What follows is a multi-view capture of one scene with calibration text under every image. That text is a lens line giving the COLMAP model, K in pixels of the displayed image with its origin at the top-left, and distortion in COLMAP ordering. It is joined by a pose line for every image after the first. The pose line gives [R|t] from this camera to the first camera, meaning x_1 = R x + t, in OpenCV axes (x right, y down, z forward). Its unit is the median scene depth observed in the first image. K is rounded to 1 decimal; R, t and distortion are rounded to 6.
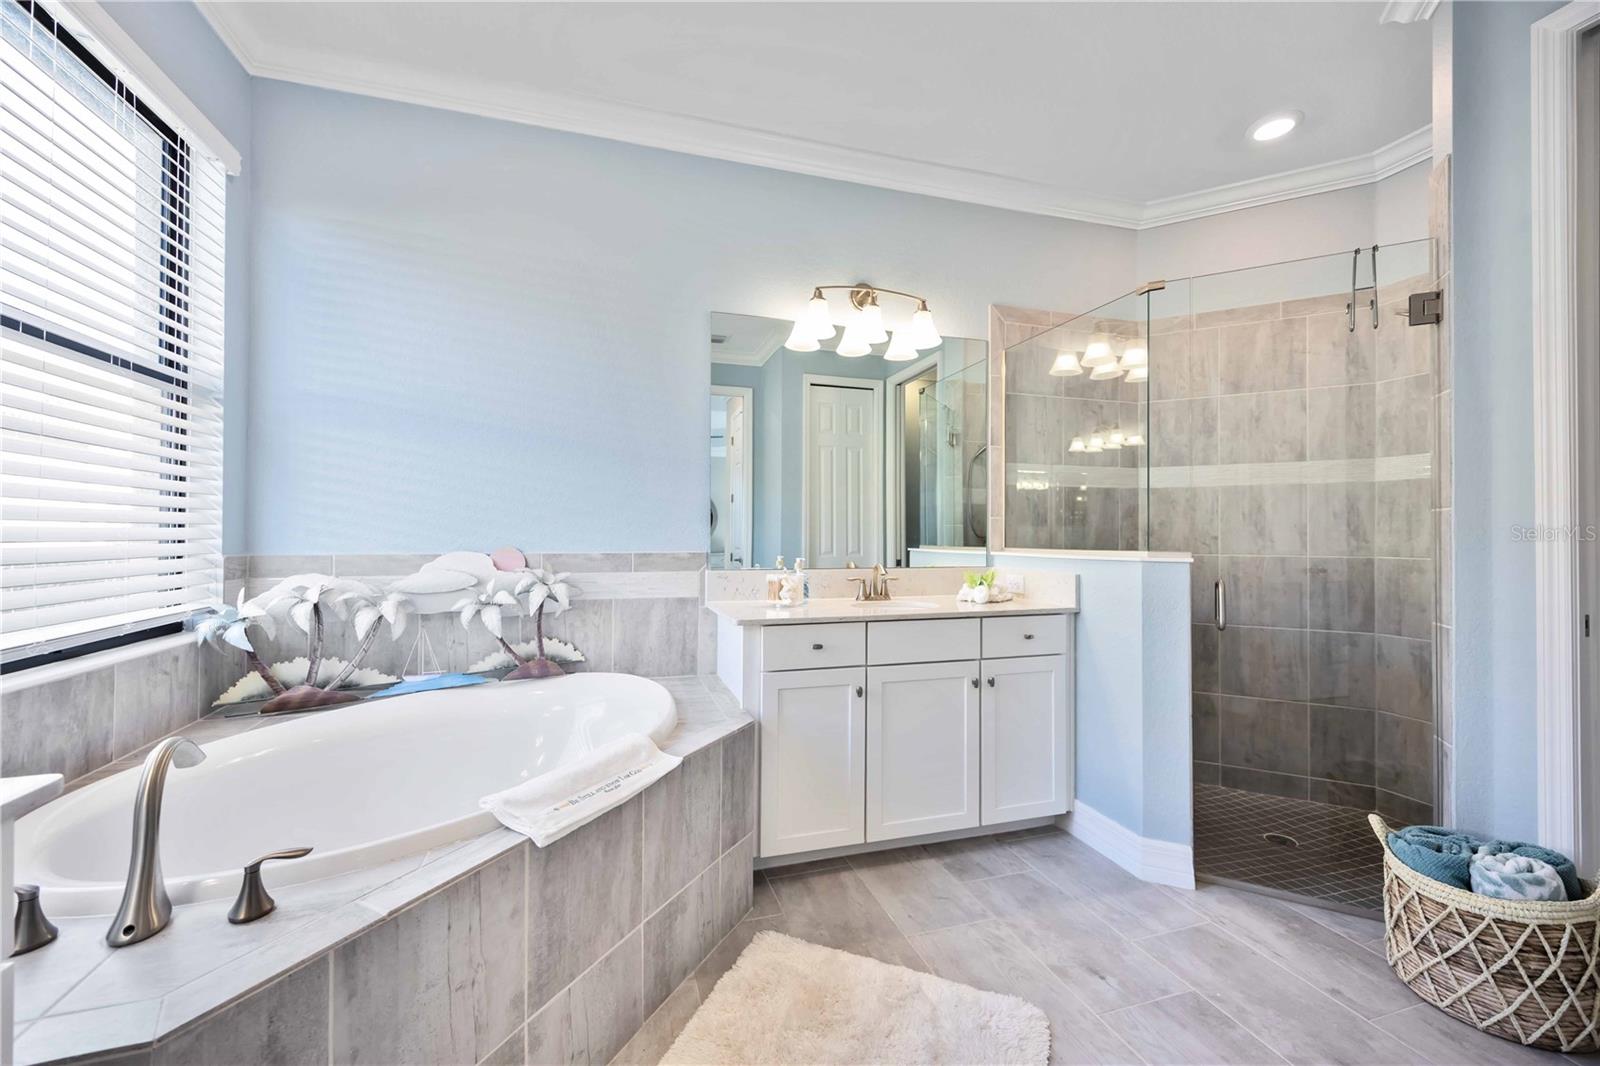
lens RADIAL K [[631.9, 0, 802.8], [0, 631.9, 530.4], [0, 0, 1]] dist [0.006717, -0.000105]
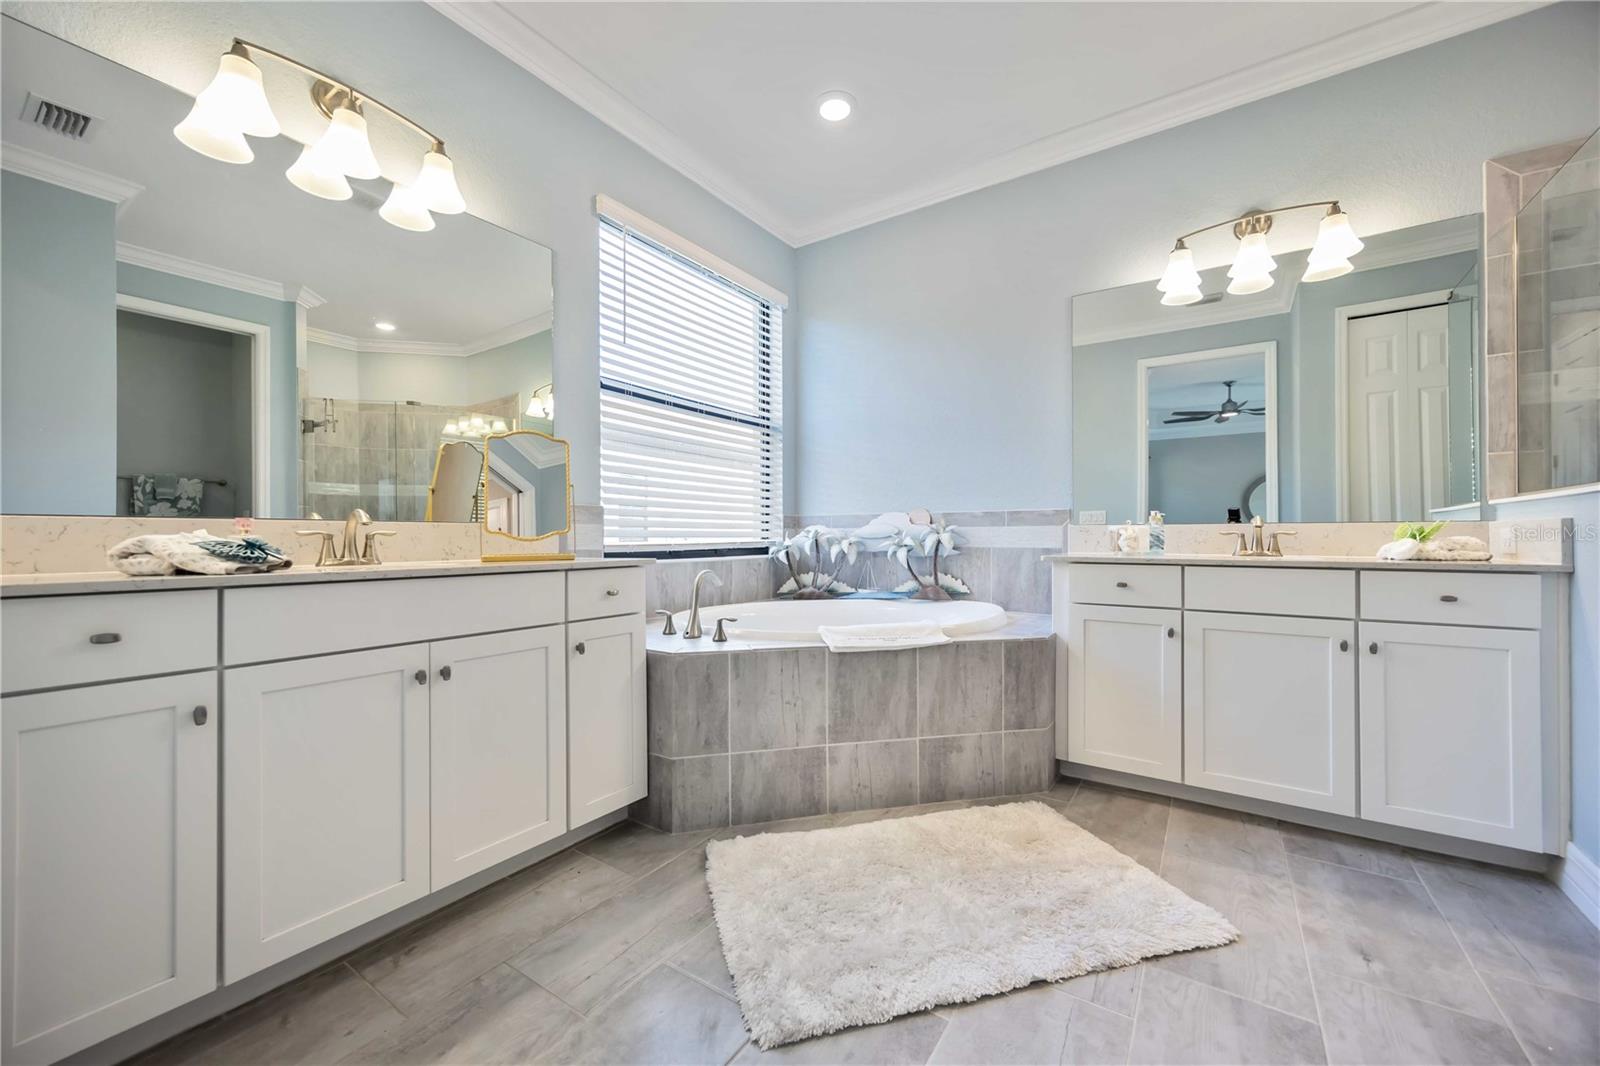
lens RADIAL K [[631.9, 0, 801.6], [0, 631.9, 536.8], [0, 0, 1]] dist [0.006717, -0.000105]
pose [[0.624376, -0.005790, -0.781103, 0.532897], [0.009859, 0.999951, 0.000469, 0.095966], [0.781062, -0.007993, 0.624402, -0.109111]]
